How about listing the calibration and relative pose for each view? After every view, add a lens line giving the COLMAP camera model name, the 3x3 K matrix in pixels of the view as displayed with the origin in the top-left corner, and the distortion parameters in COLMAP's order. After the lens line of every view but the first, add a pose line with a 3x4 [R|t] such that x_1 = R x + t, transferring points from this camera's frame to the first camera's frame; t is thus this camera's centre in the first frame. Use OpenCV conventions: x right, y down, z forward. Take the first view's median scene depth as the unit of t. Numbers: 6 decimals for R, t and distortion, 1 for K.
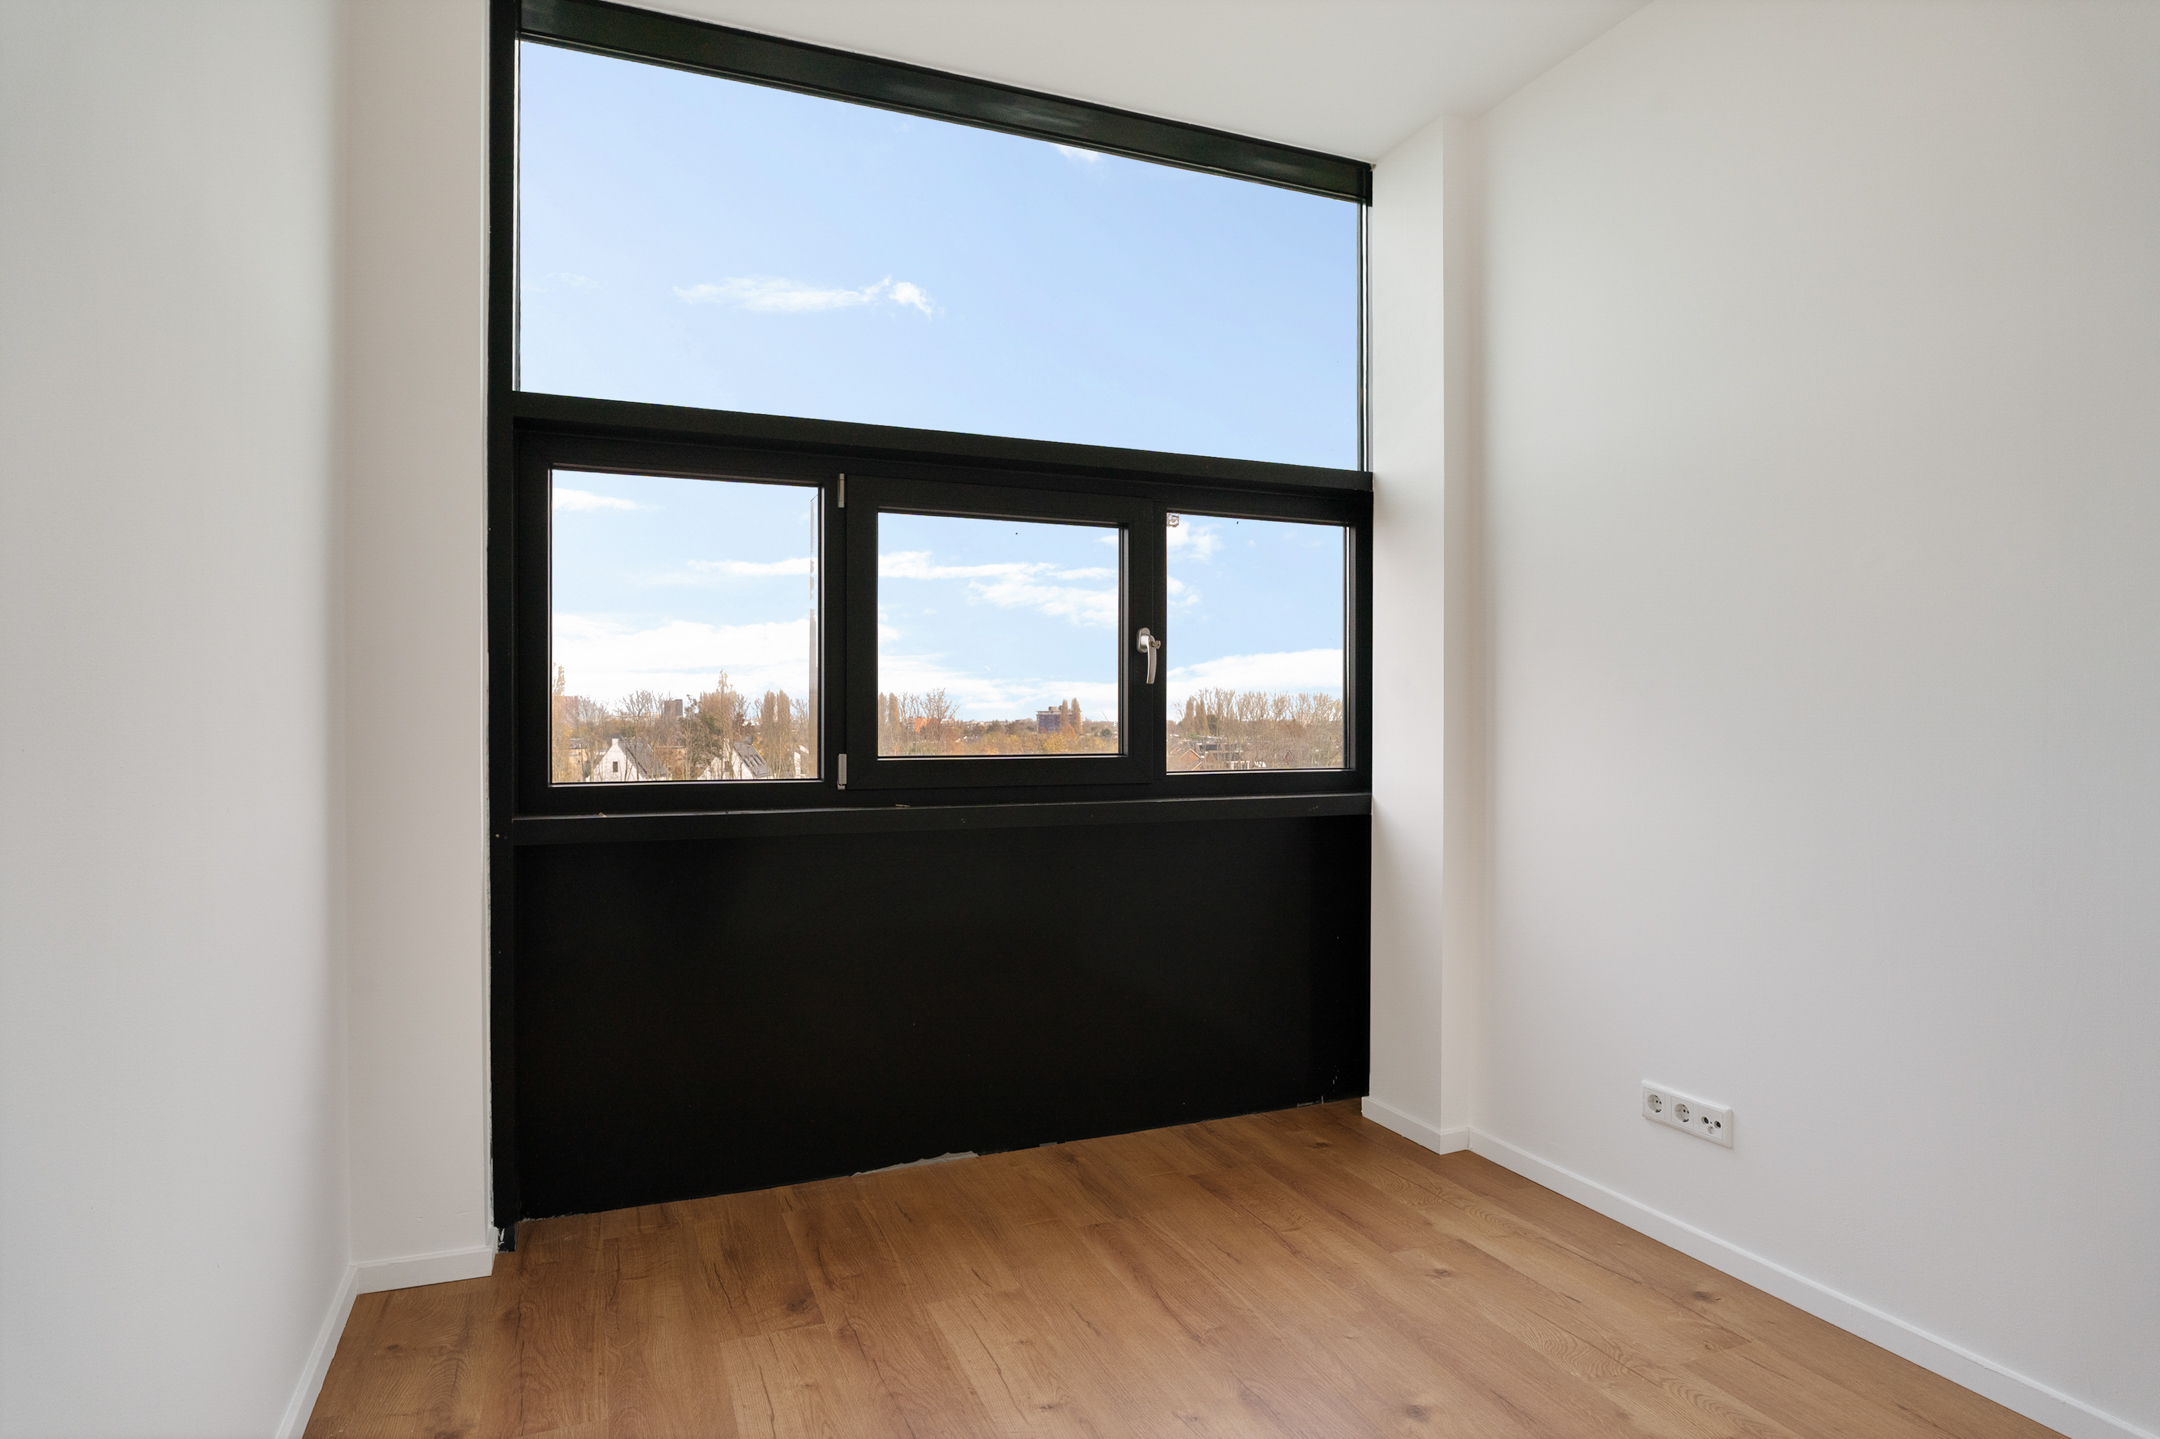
lens RADIAL K [[1202.9, 0, 1076.8], [0, 1202.9, 732.1], [0, 0, 1]] dist [-0.022625, 0.005922]
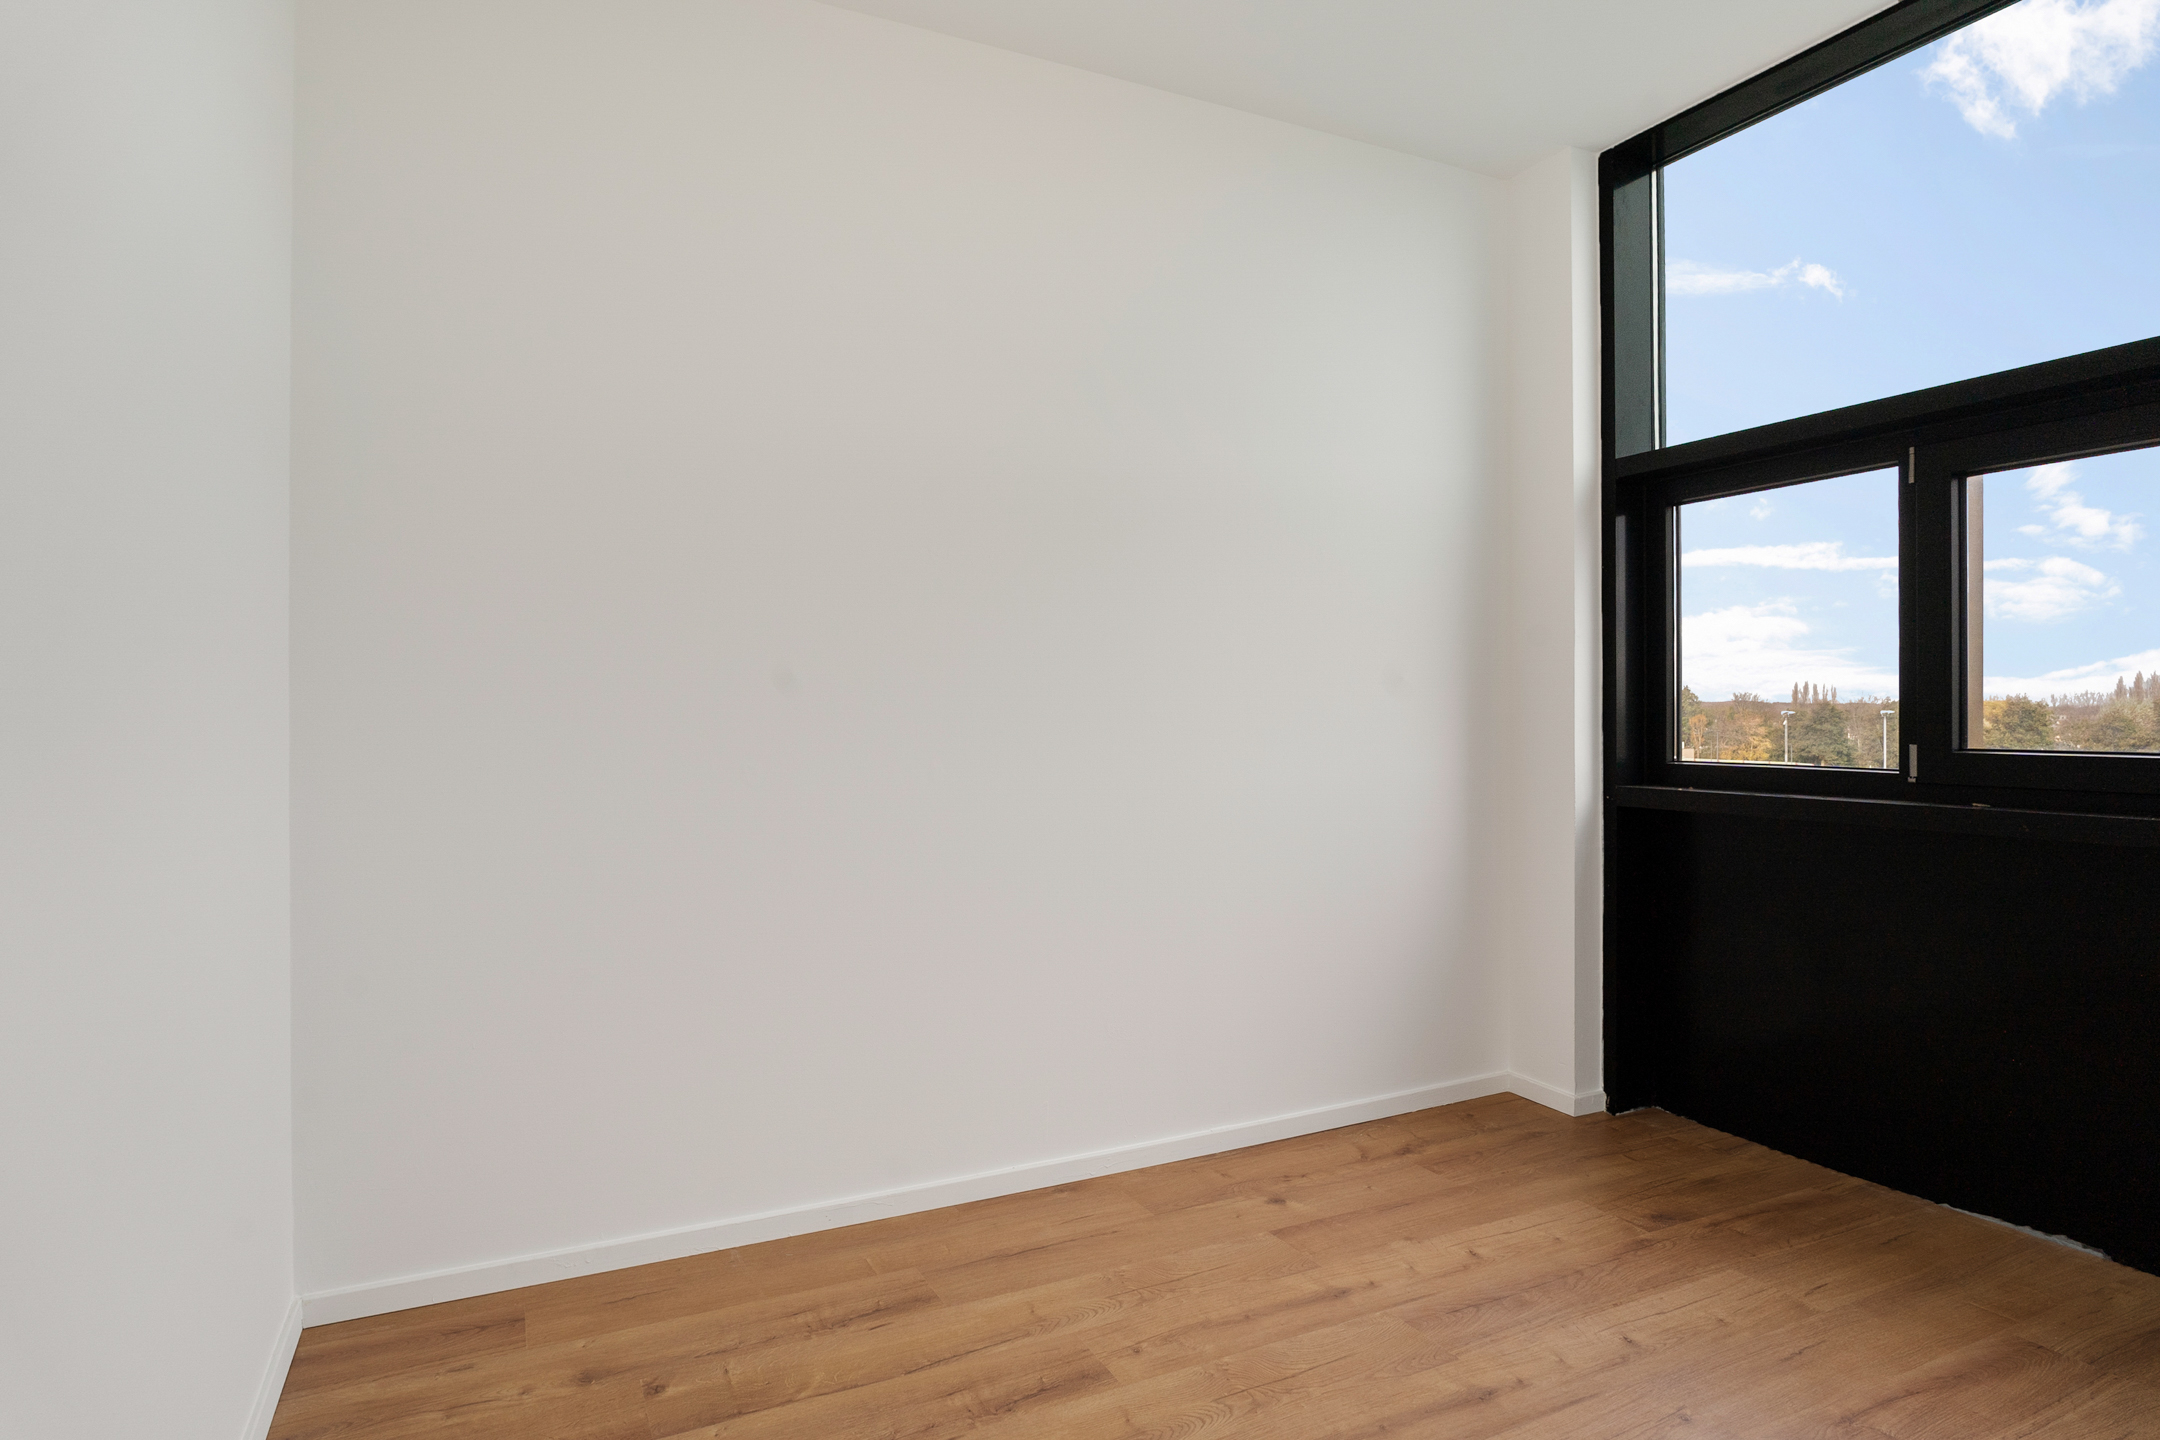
lens RADIAL K [[1202.9, 0, 1076.0], [0, 1202.9, 711.6], [0, 0, 1]] dist [-0.022625, 0.005922]
pose [[0.050209, -0.000950, -0.998738, 0.773129], [-0.004594, 0.999989, -0.001182, -0.003866], [0.998728, 0.004647, 0.050204, 0.327386]]
